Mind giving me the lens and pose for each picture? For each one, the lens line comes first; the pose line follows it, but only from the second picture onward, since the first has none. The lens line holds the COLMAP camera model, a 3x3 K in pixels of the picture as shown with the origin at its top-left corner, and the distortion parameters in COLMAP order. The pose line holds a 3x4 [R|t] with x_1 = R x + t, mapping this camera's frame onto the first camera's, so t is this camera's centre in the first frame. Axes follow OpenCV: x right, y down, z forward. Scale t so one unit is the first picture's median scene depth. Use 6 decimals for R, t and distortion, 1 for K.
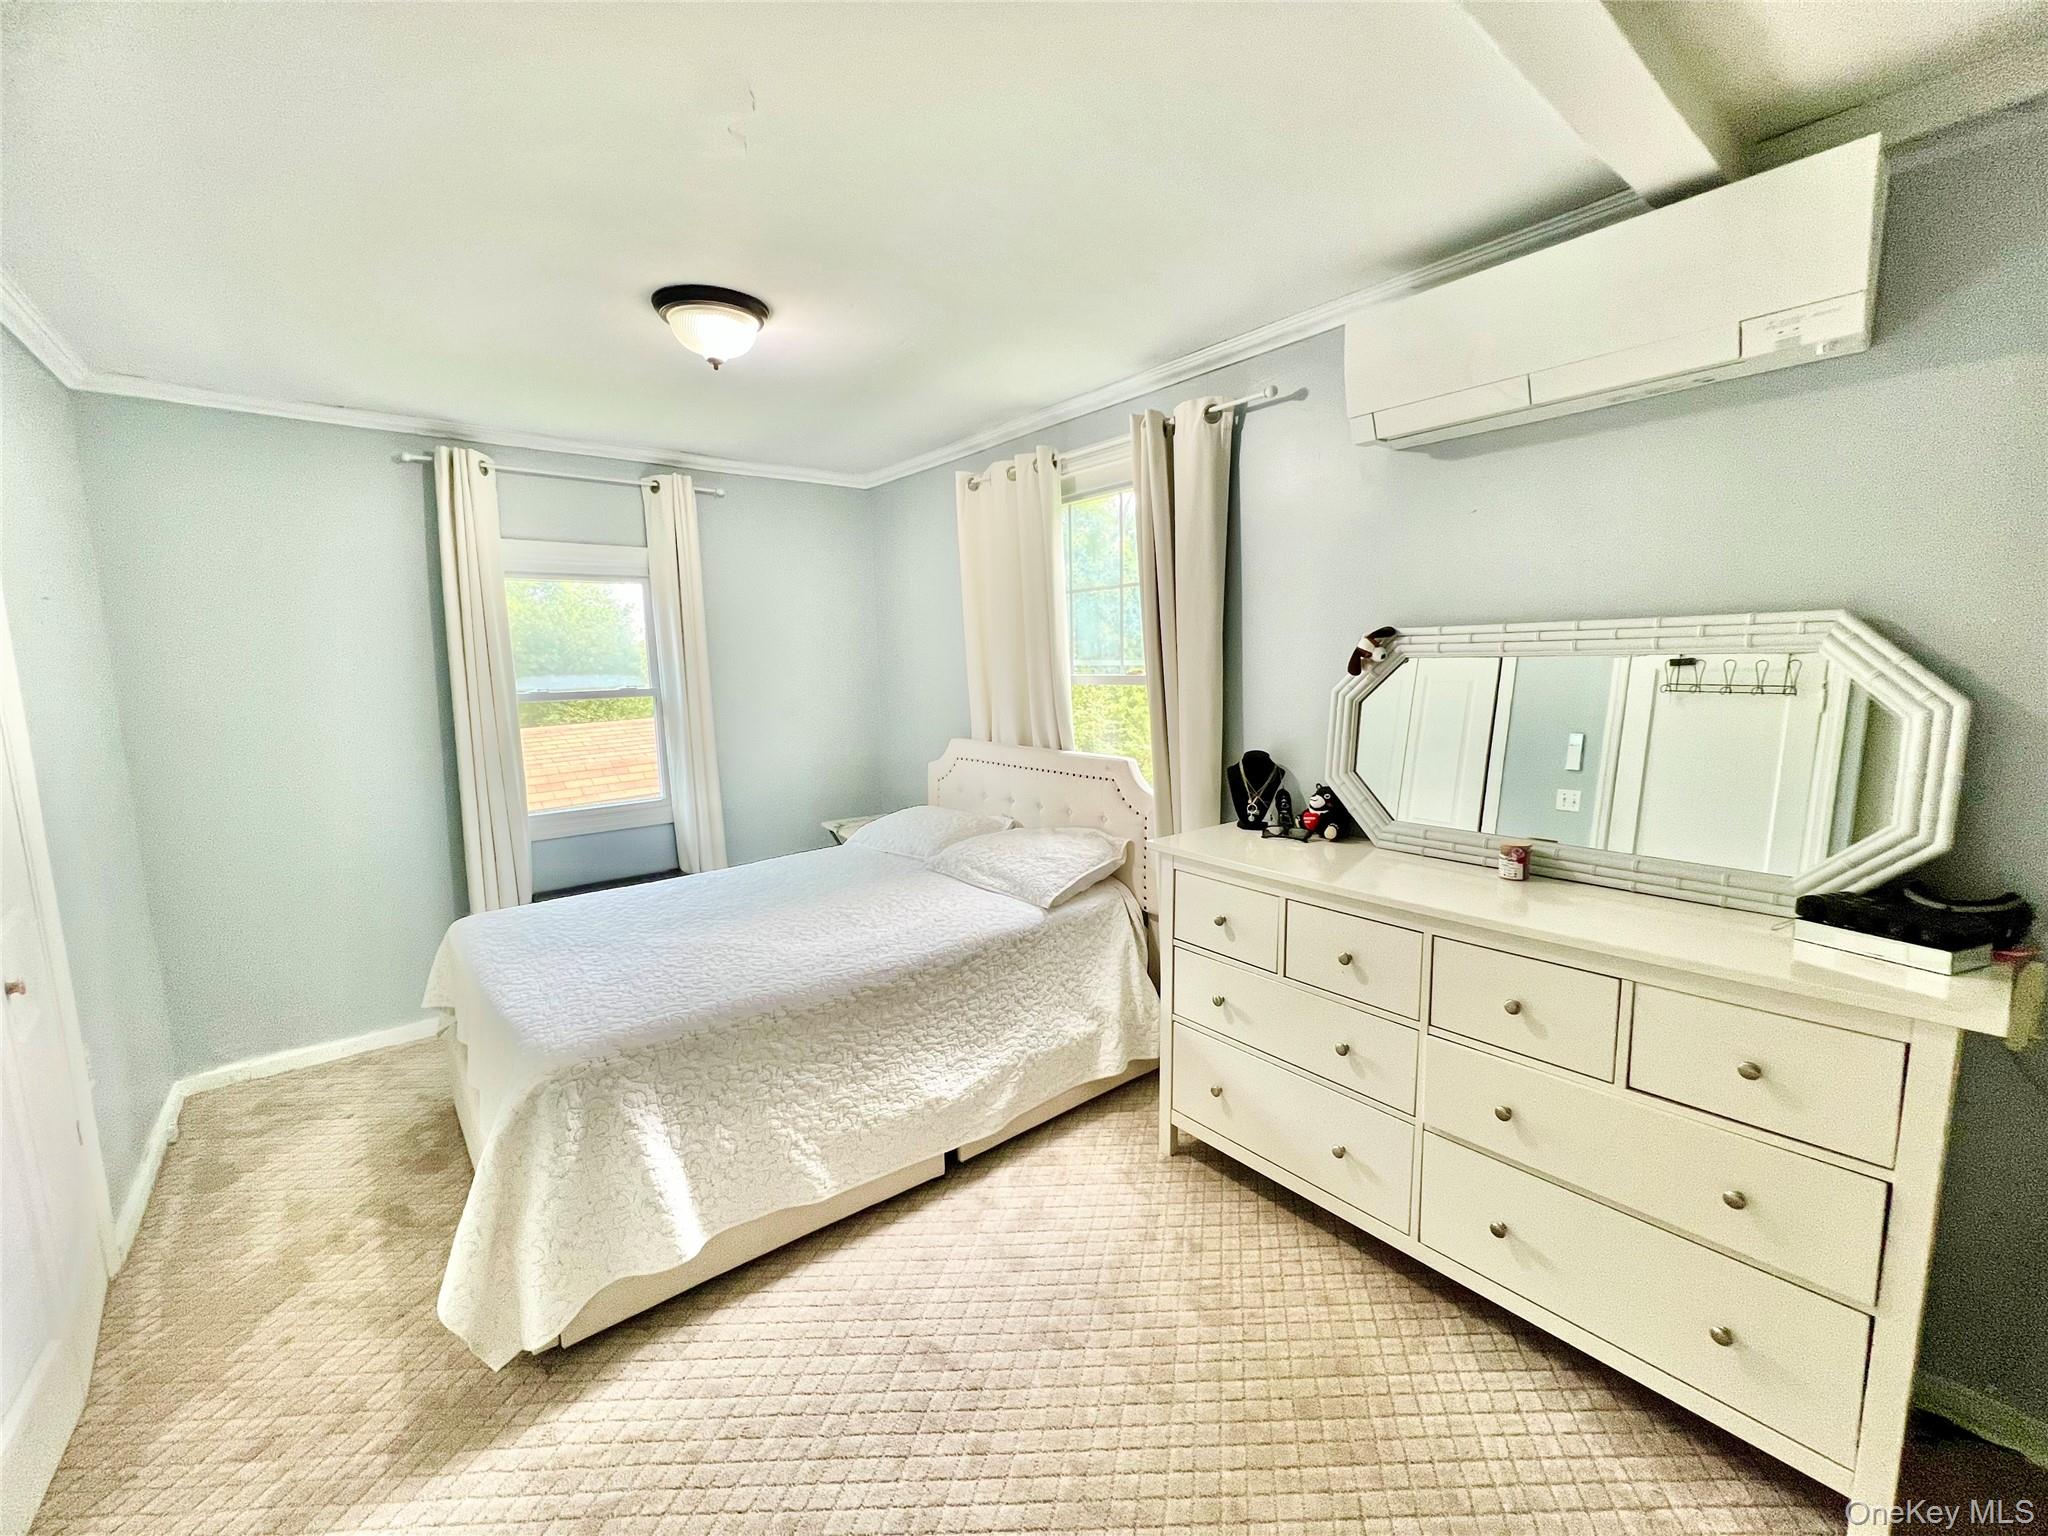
lens RADIAL K [[818.4, 0, 1017.8], [0, 818.4, 768.4], [0, 0, 1]] dist [-0.001853, 0.000456]
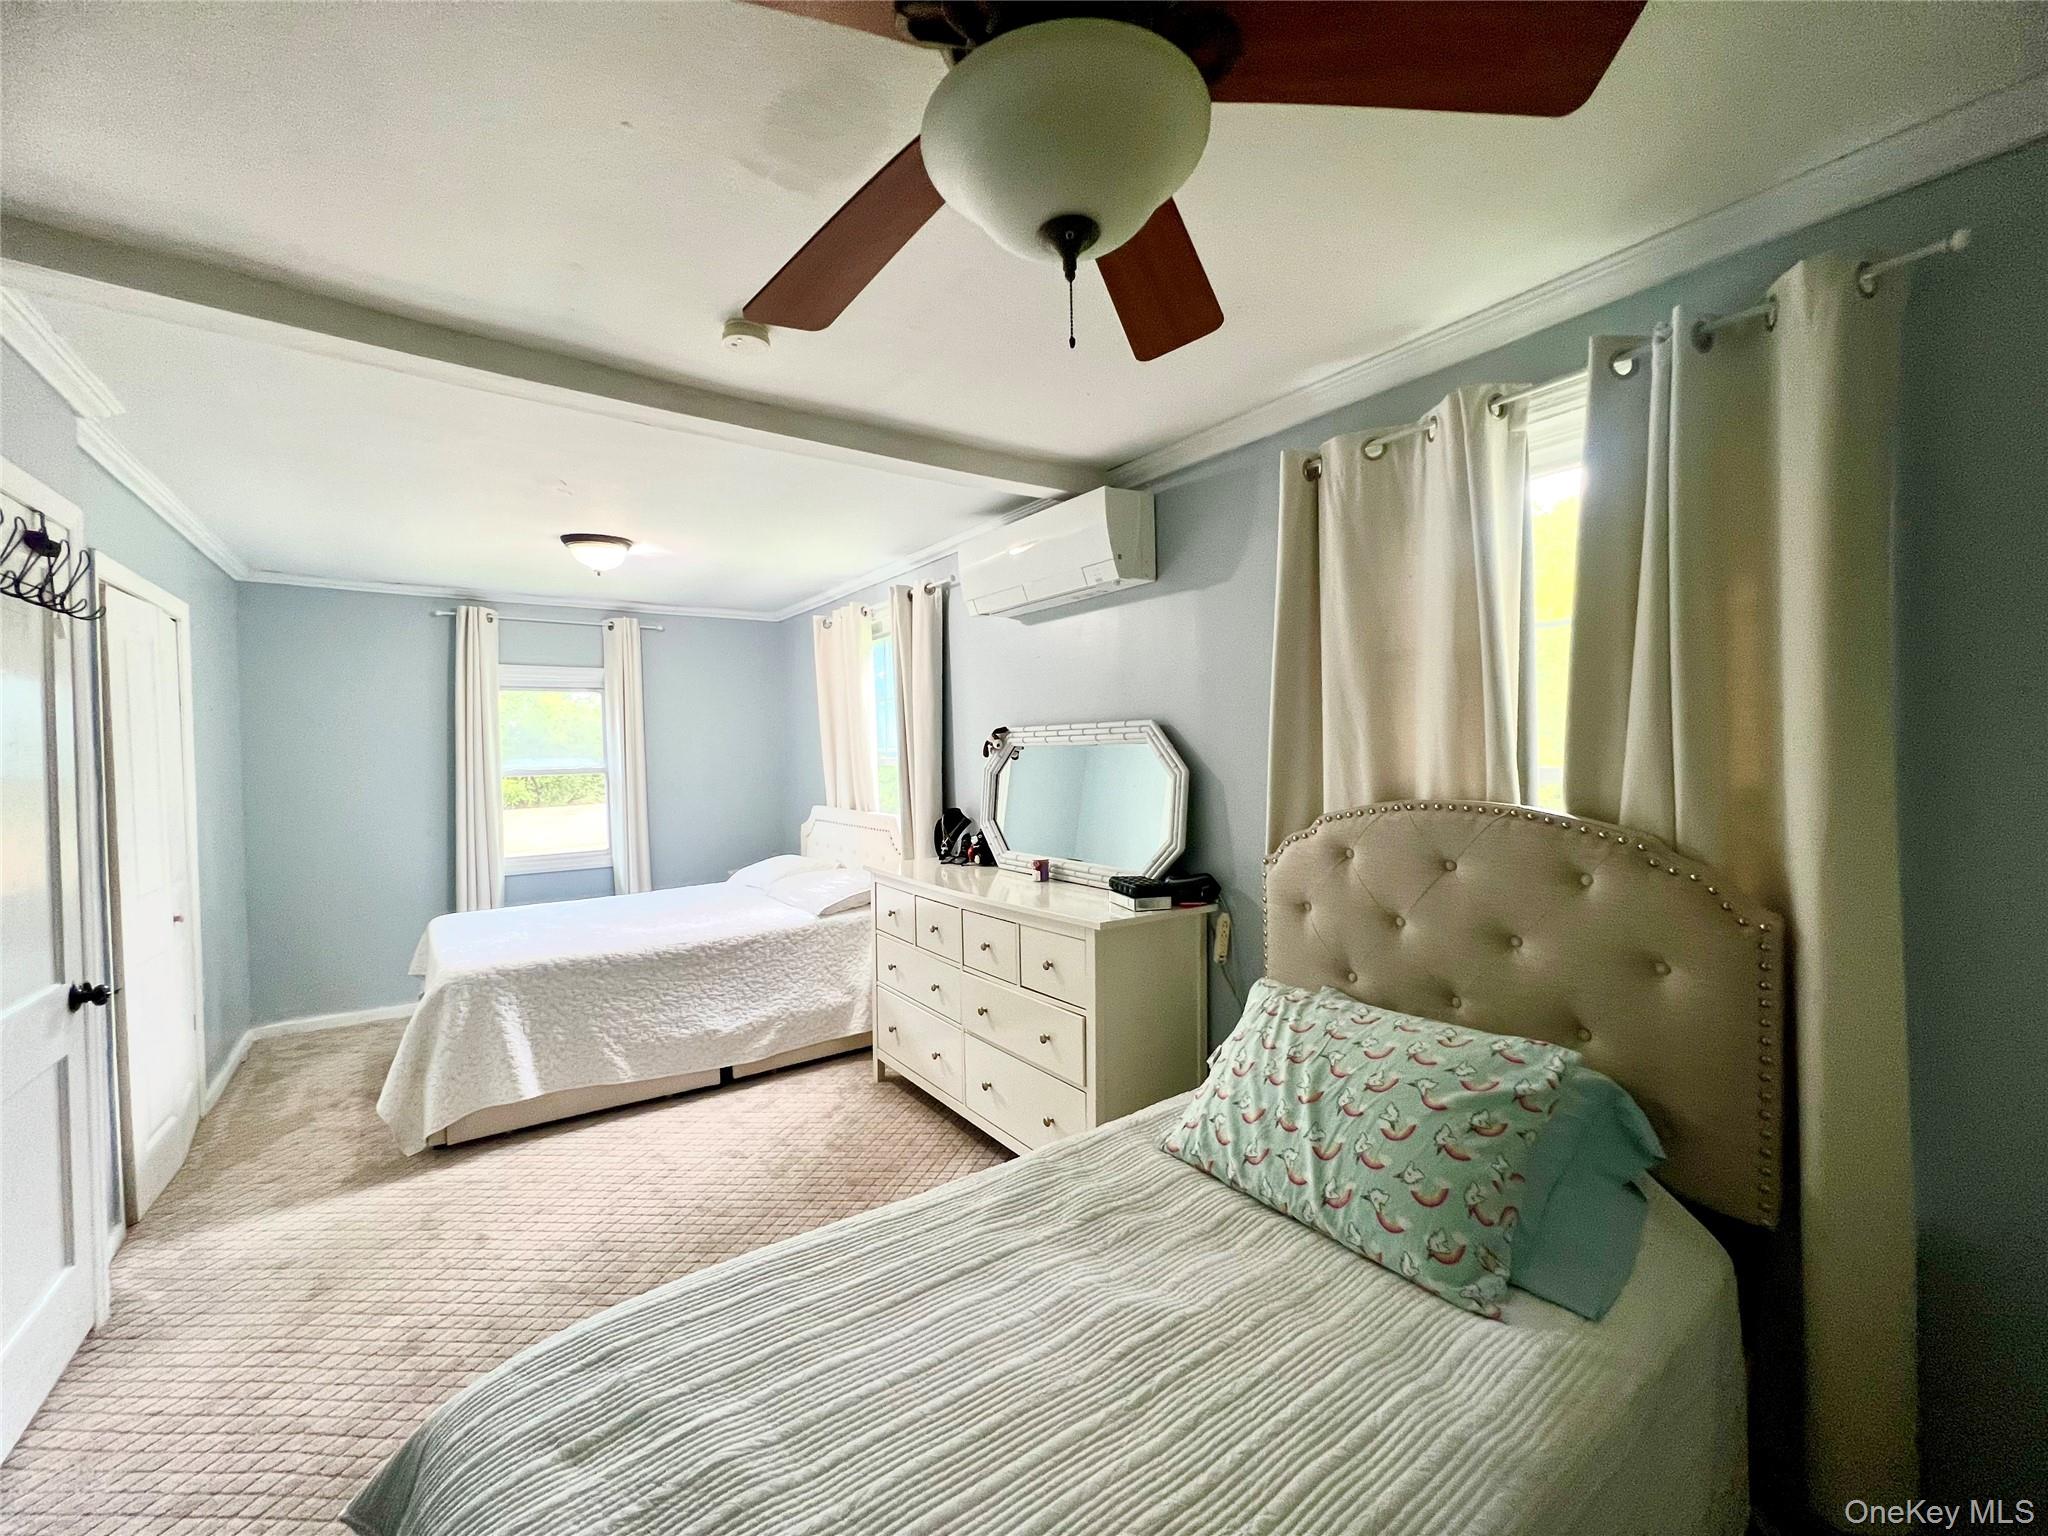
lens RADIAL K [[818.4, 0, 1016.2], [0, 818.4, 771.9], [0, 0, 1]] dist [-0.001853, 0.000456]
pose [[0.997818, 0.004904, -0.065841, 0.554375], [-0.011890, 0.994281, -0.106131, 0.076515], [0.064944, 0.106682, 0.992170, -0.526415]]
